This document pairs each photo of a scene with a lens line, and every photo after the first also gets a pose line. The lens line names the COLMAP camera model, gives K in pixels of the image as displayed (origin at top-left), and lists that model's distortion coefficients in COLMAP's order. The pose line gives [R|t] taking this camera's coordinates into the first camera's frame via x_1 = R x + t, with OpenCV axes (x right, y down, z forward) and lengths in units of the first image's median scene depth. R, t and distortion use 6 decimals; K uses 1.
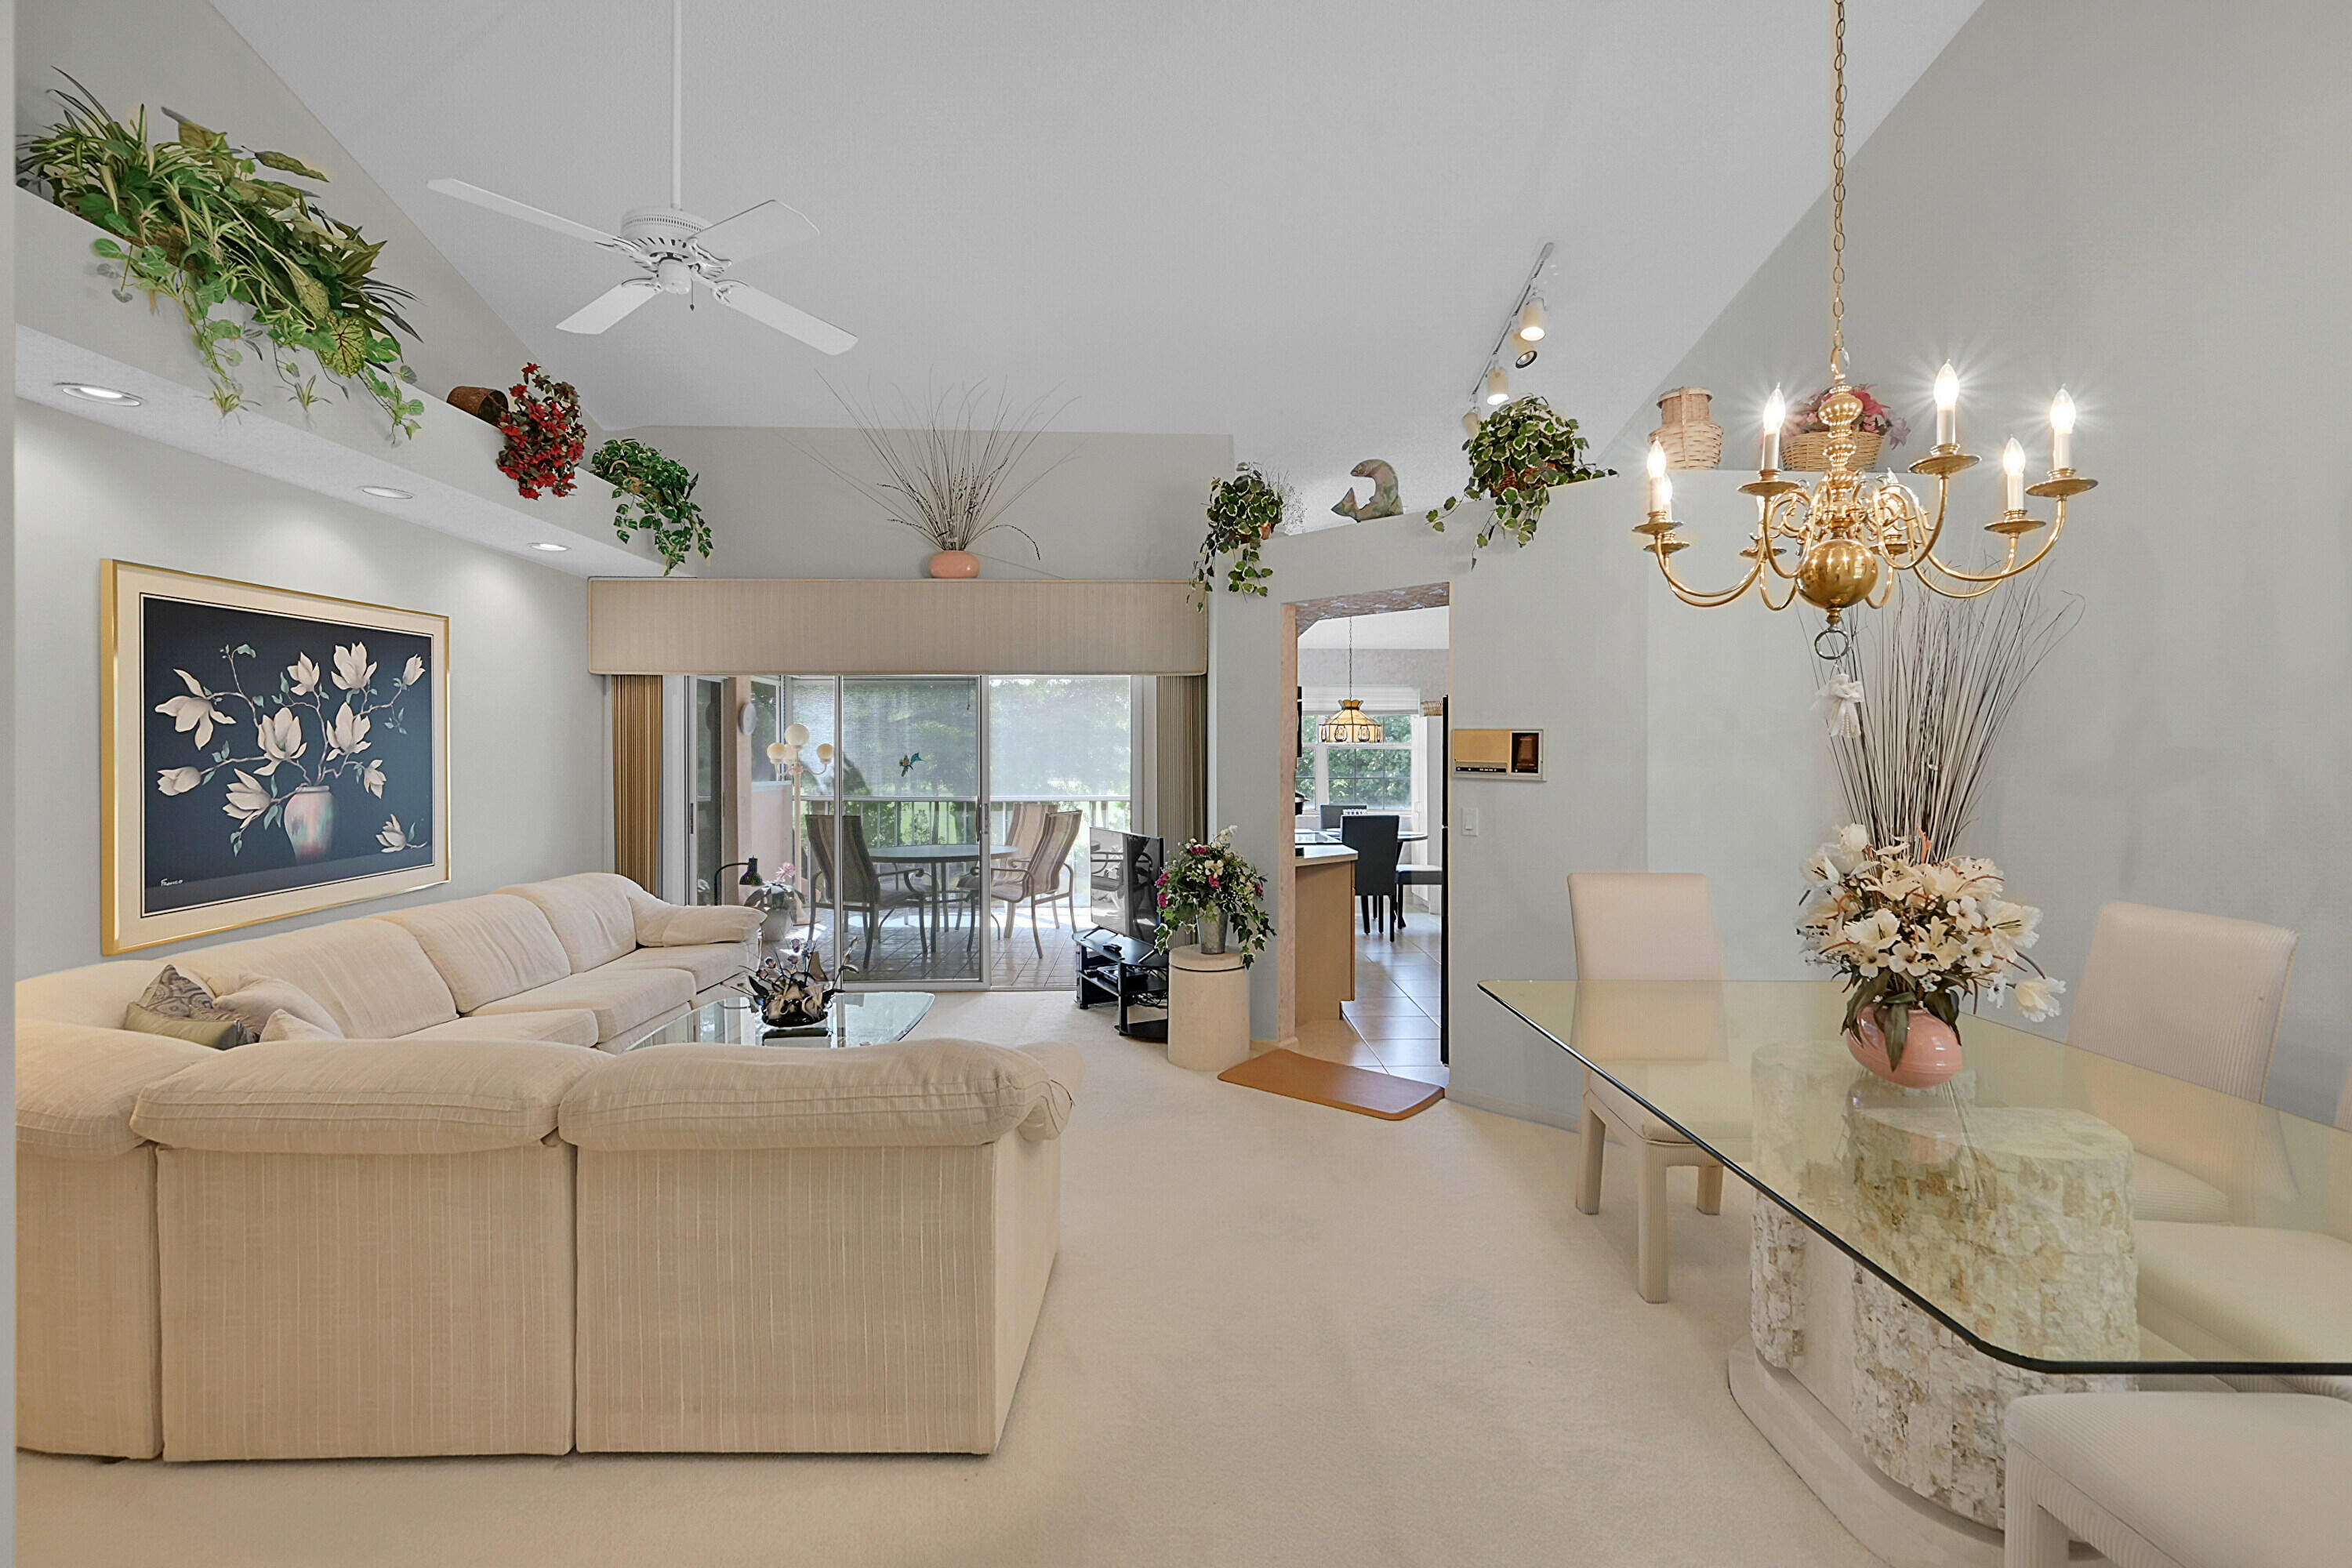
lens RADIAL K [[1002.0, 0, 1171.2], [0, 1002.0, 770.8], [0, 0, 1]] dist [0.020248, -0.000023]
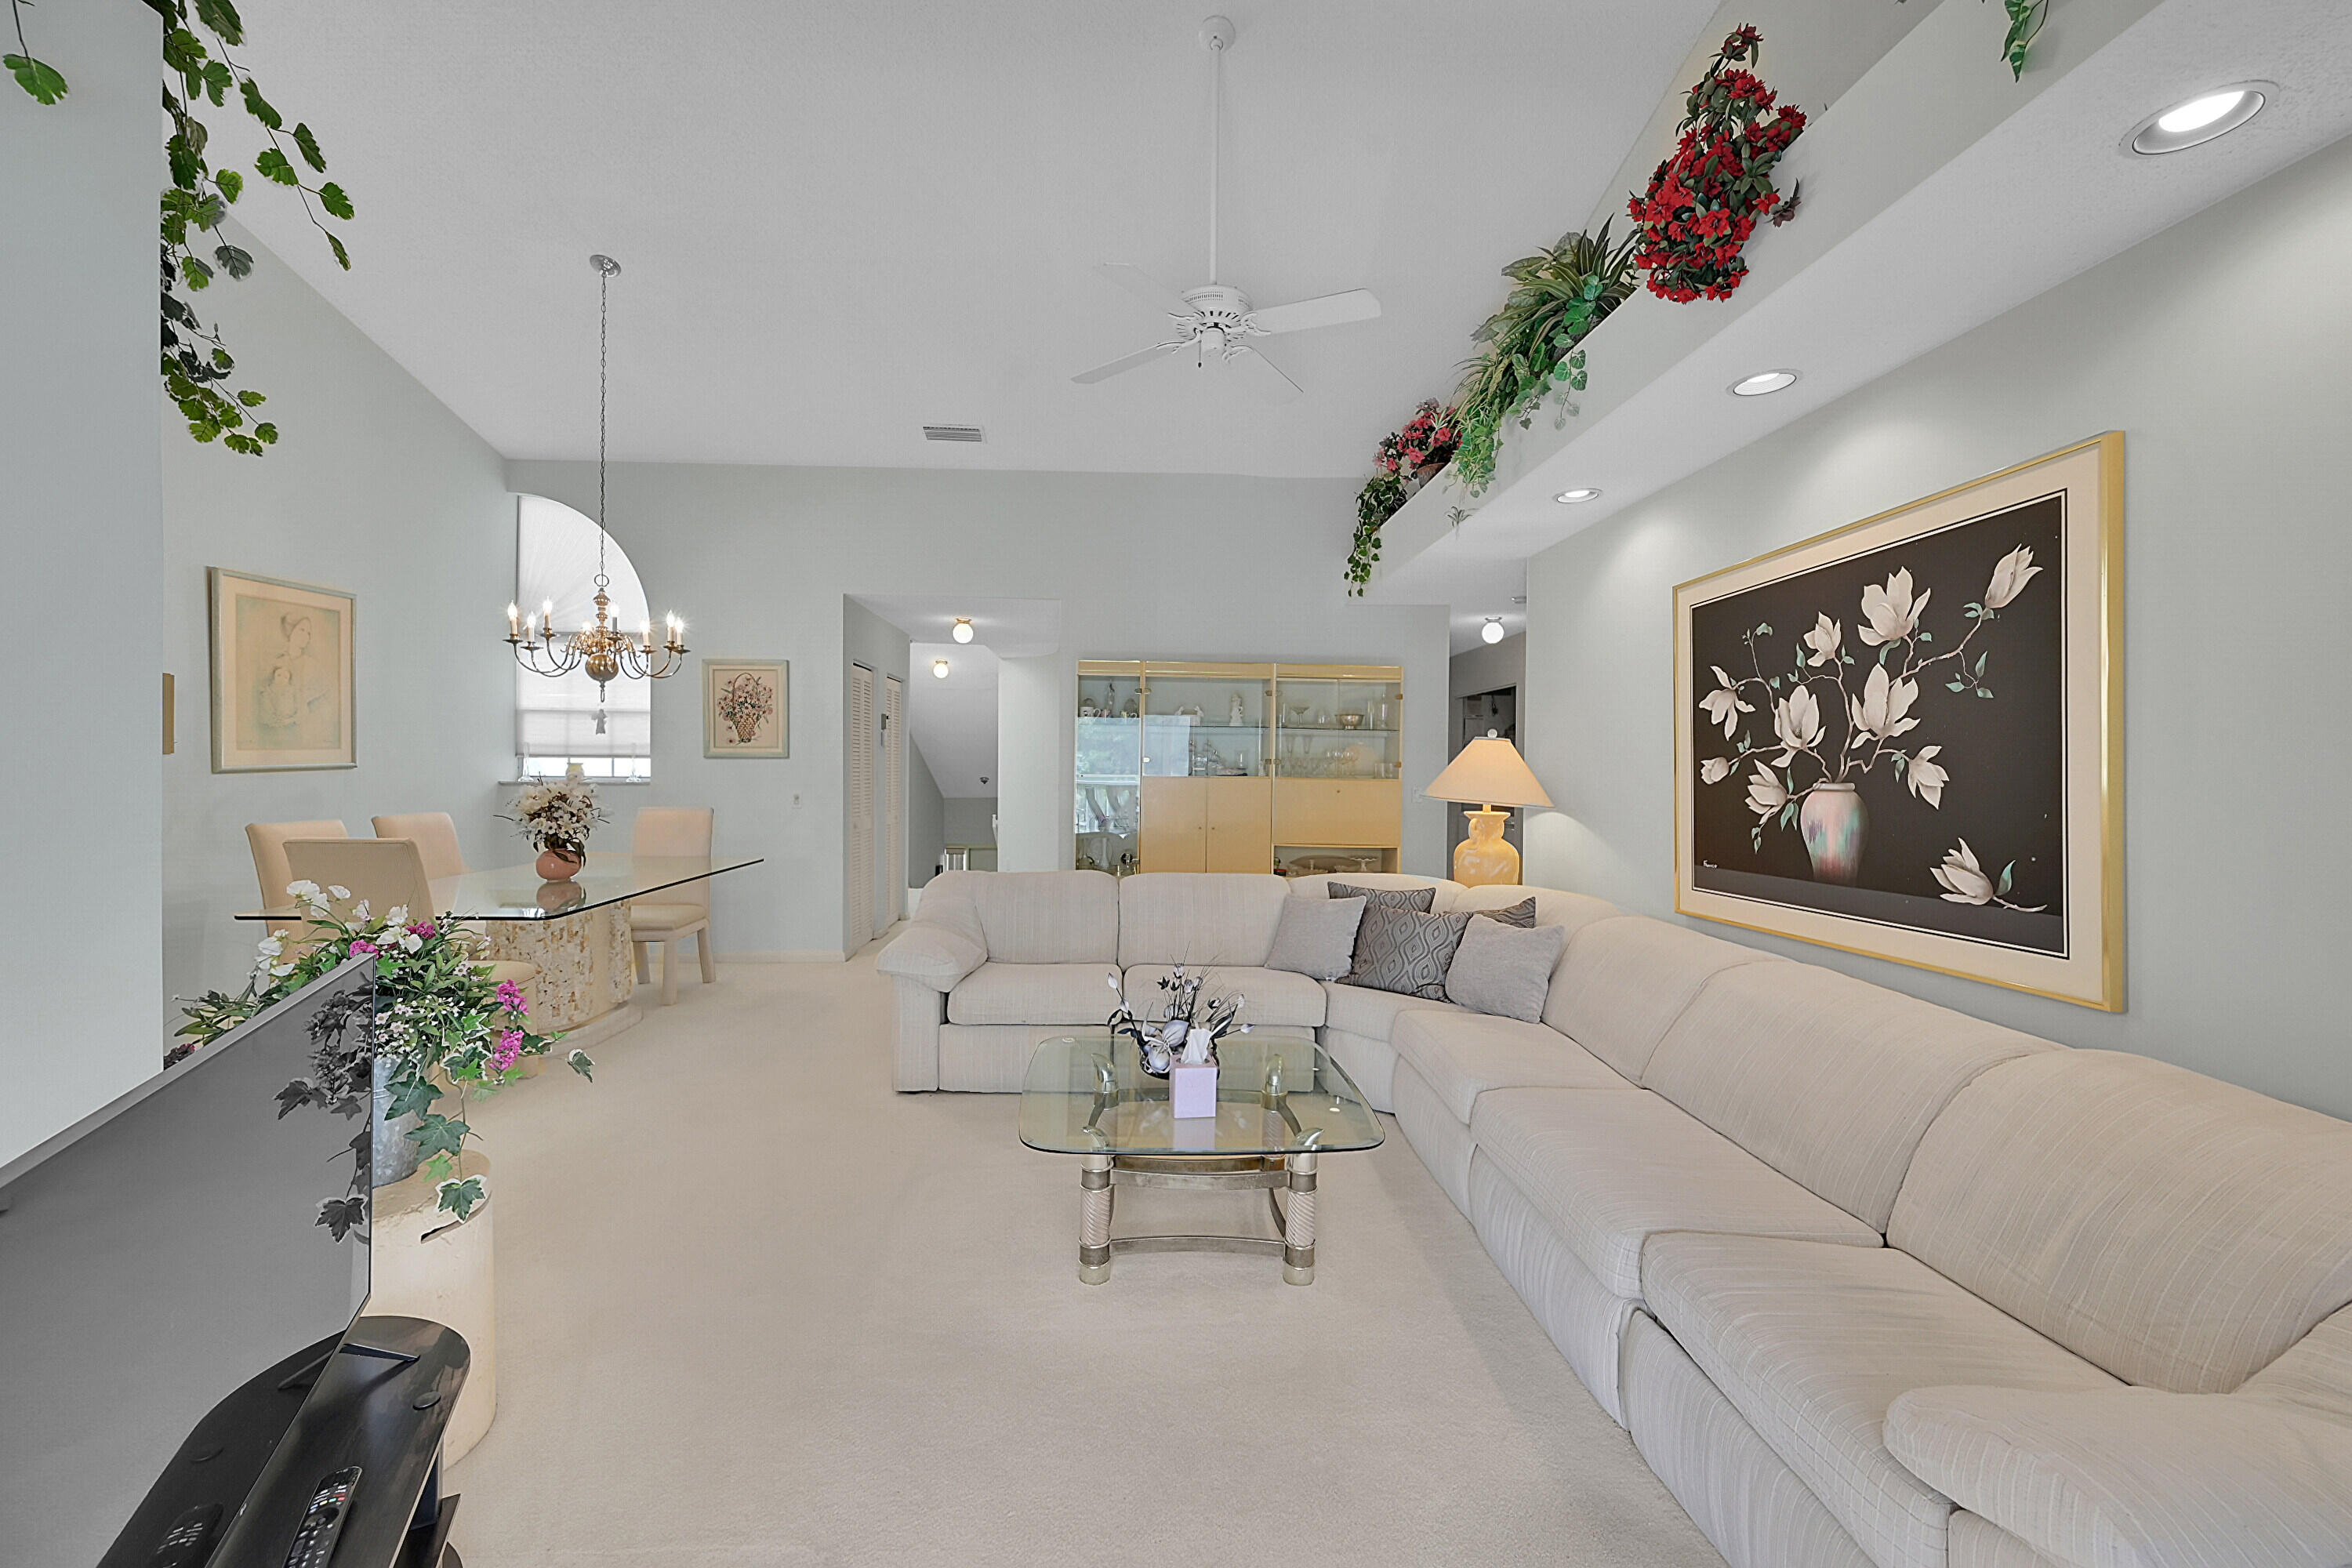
lens RADIAL K [[1002.0, 0, 1169.4], [0, 1002.0, 769.2], [0, 0, 1]] dist [0.020248, -0.000023]
pose [[-0.999783, -0.011370, -0.017468, -0.334515], [-0.011624, 0.999827, 0.014492, -0.000142], [0.017300, 0.014692, -0.999742, 1.752033]]
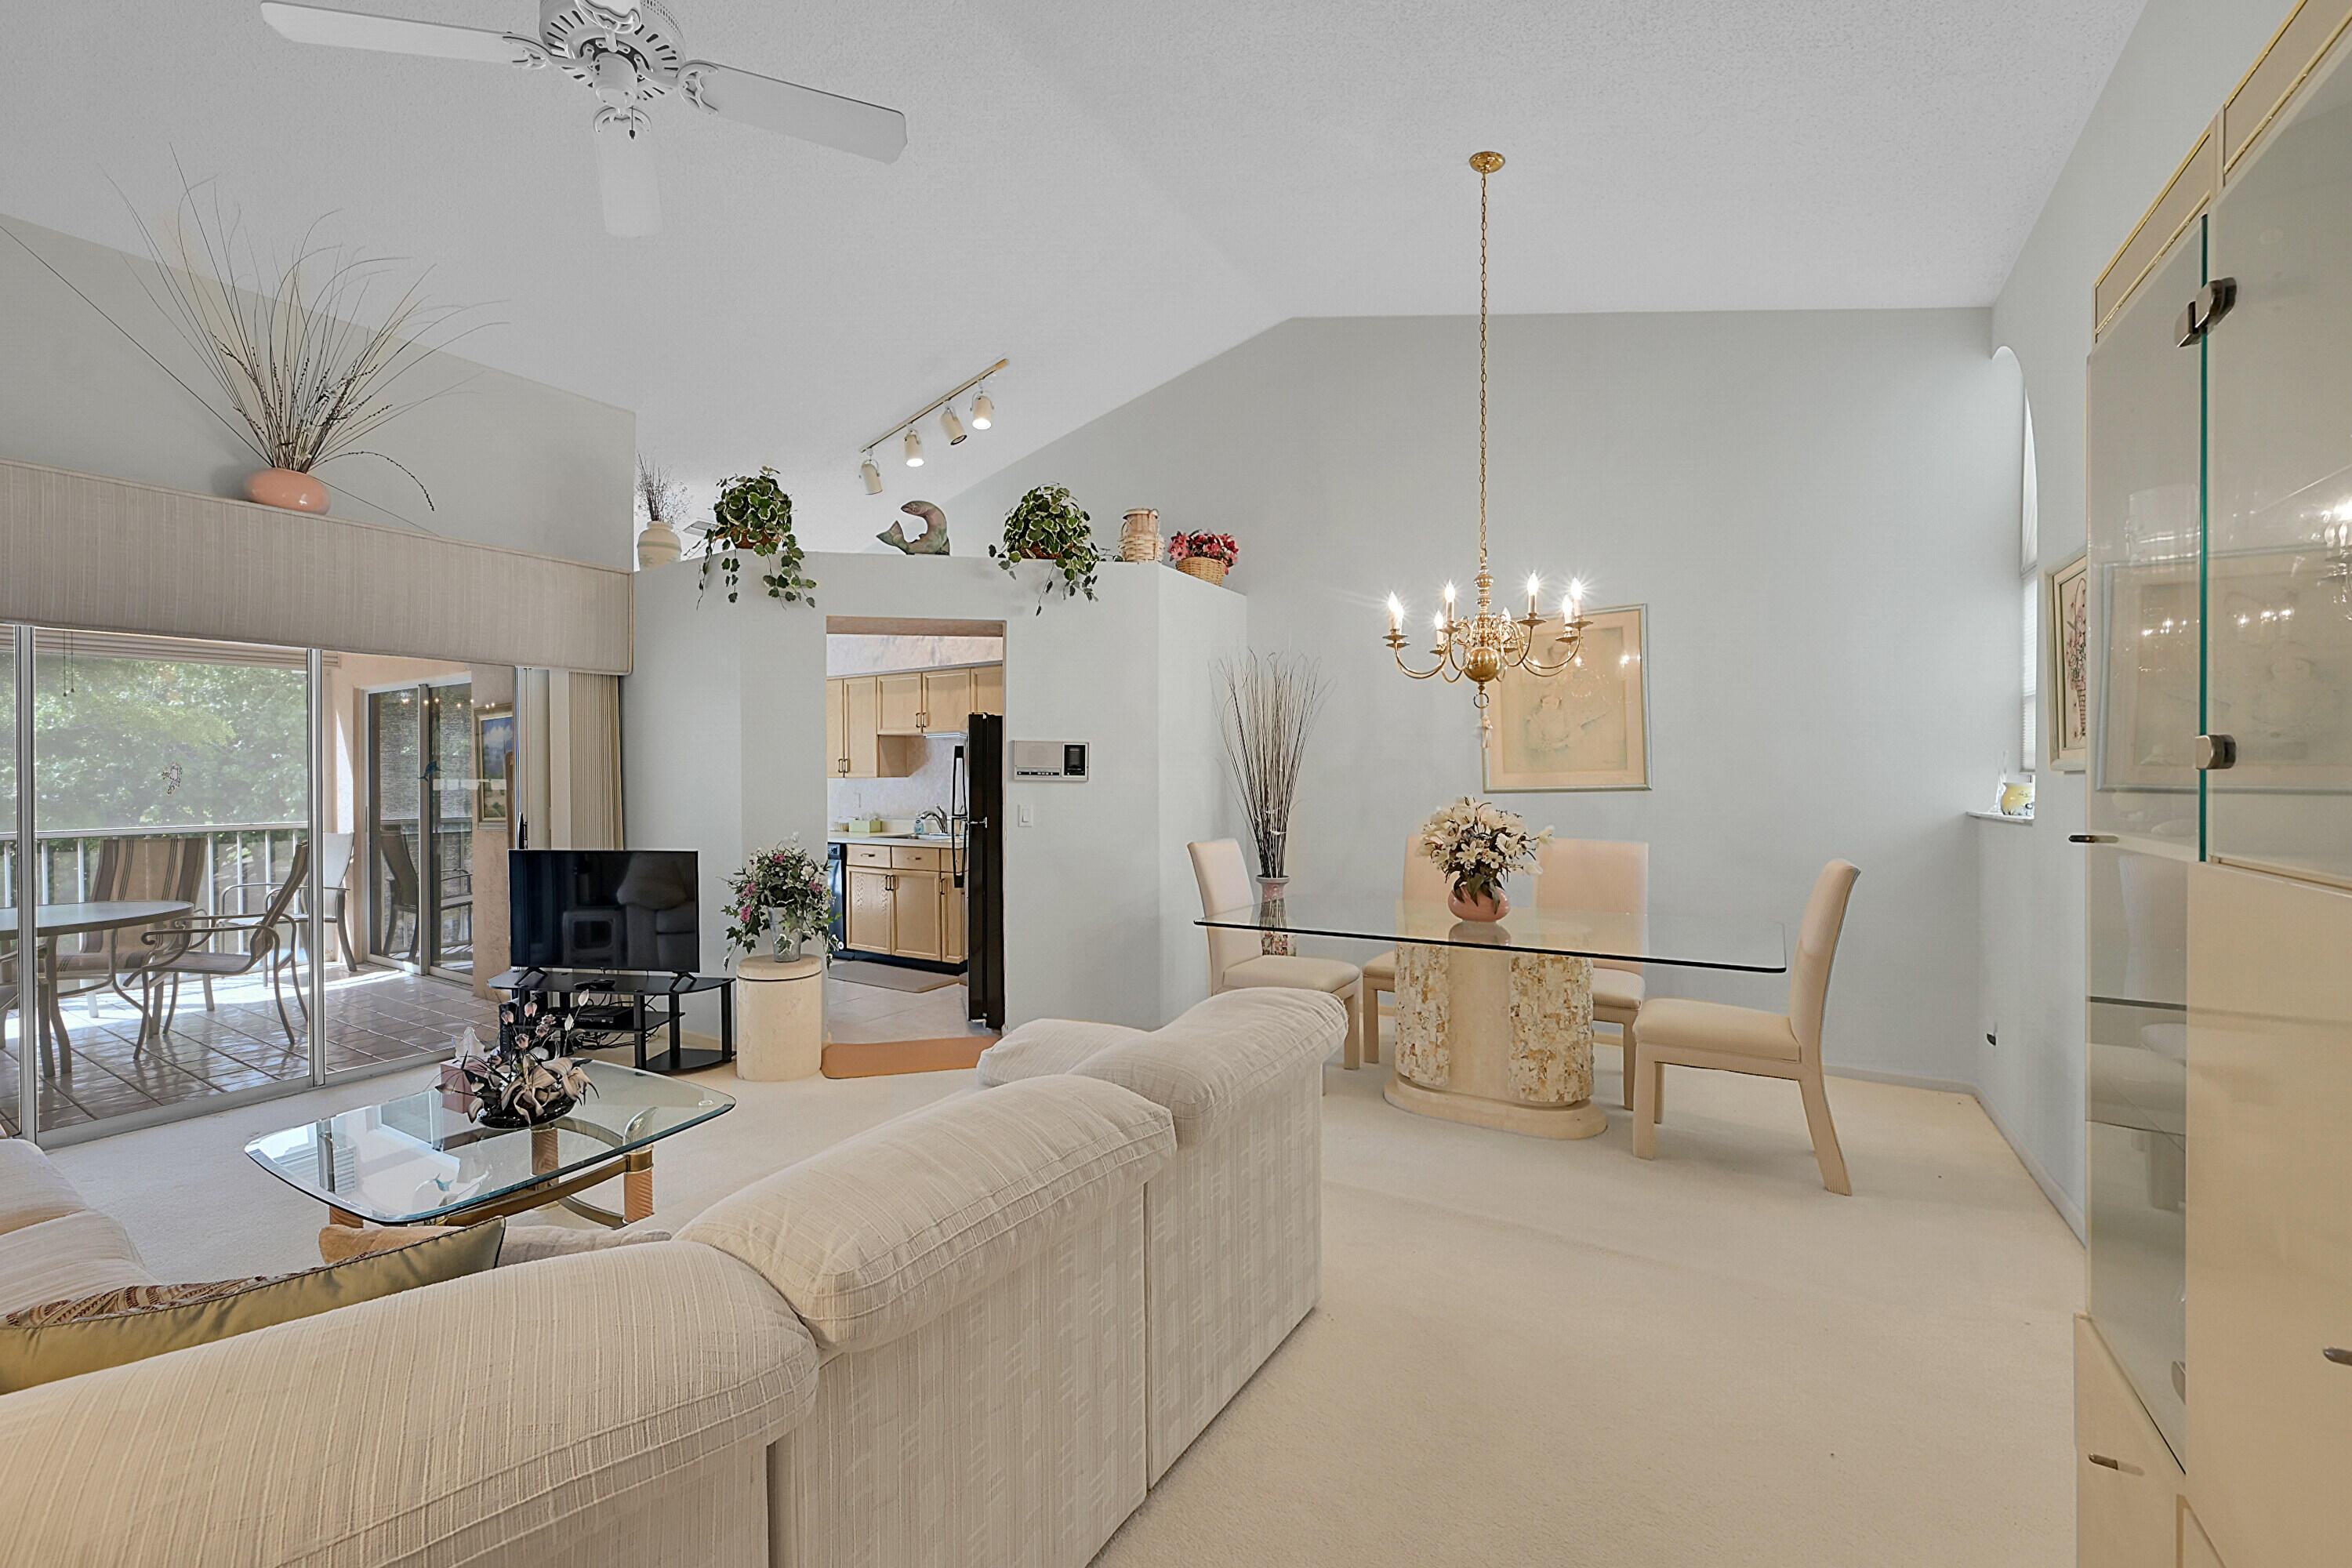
lens RADIAL K [[1002.0, 0, 1014.5], [0, 1002.0, 783.6], [0, 0, 1]] dist [0.020248, -0.000023]
pose [[0.621787, -0.008828, 0.783137, -0.715315], [0.014427, 0.999896, -0.000184, 0.011810], [-0.783053, 0.011413, 0.621850, 0.248919]]
